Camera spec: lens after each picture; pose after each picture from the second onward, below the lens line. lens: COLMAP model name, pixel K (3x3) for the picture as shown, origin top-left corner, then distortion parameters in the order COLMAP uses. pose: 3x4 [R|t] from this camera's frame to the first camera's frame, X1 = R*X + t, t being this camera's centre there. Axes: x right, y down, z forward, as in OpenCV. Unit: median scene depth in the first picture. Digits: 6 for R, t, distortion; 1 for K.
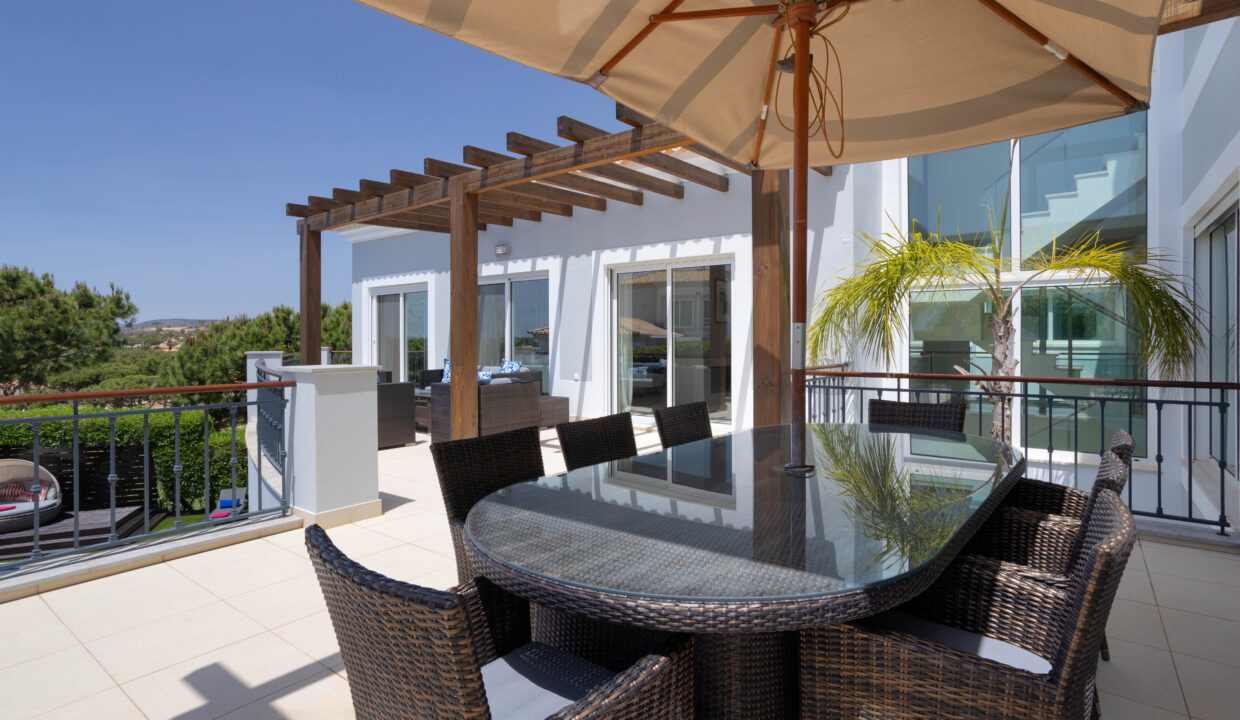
lens RADIAL K [[614.4, 0, 620.0], [0, 614.4, 360.0], [0, 0, 1]] dist [0.002016, 0.000588]
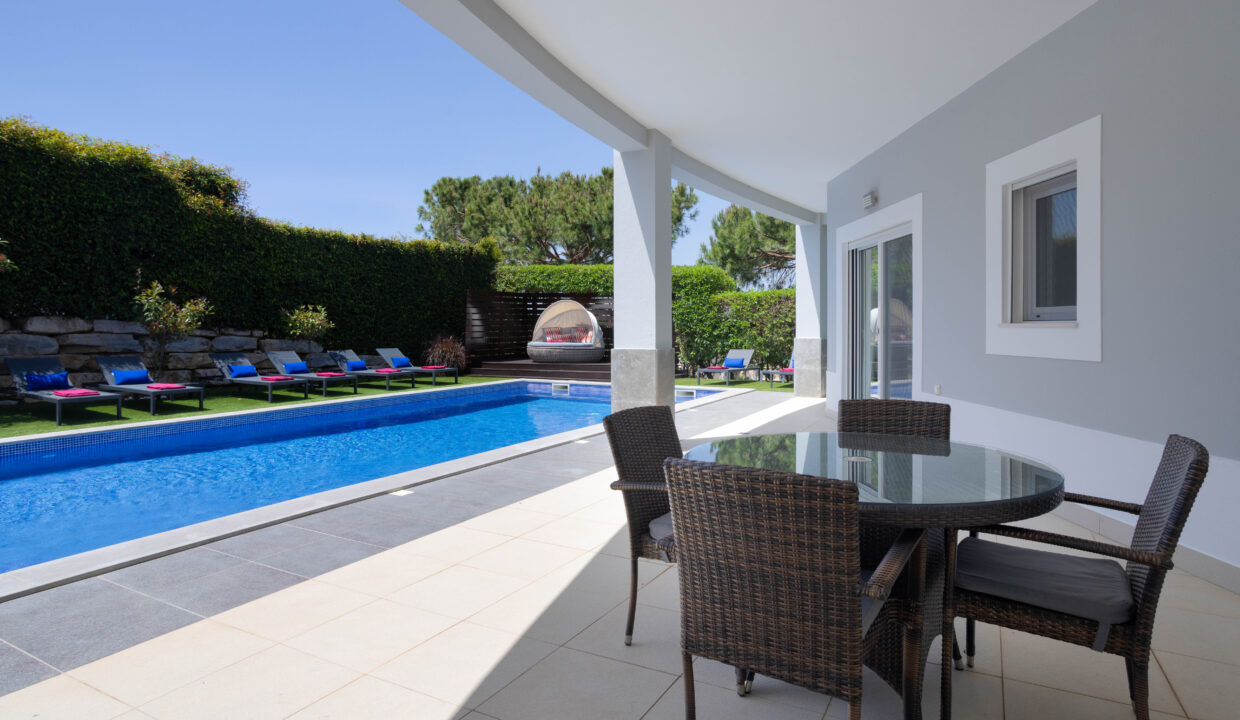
lens RADIAL K [[661.3, 0, 618.9], [0, 661.3, 328.9], [0, 0, 1]] dist [0.001495, 0.000328]
pose [[0.621718, 0.002552, -0.783237, -0.025514], [-0.028809, 0.999393, -0.019611, 0.230136], [0.782711, 0.034757, 0.621414, 0.346886]]
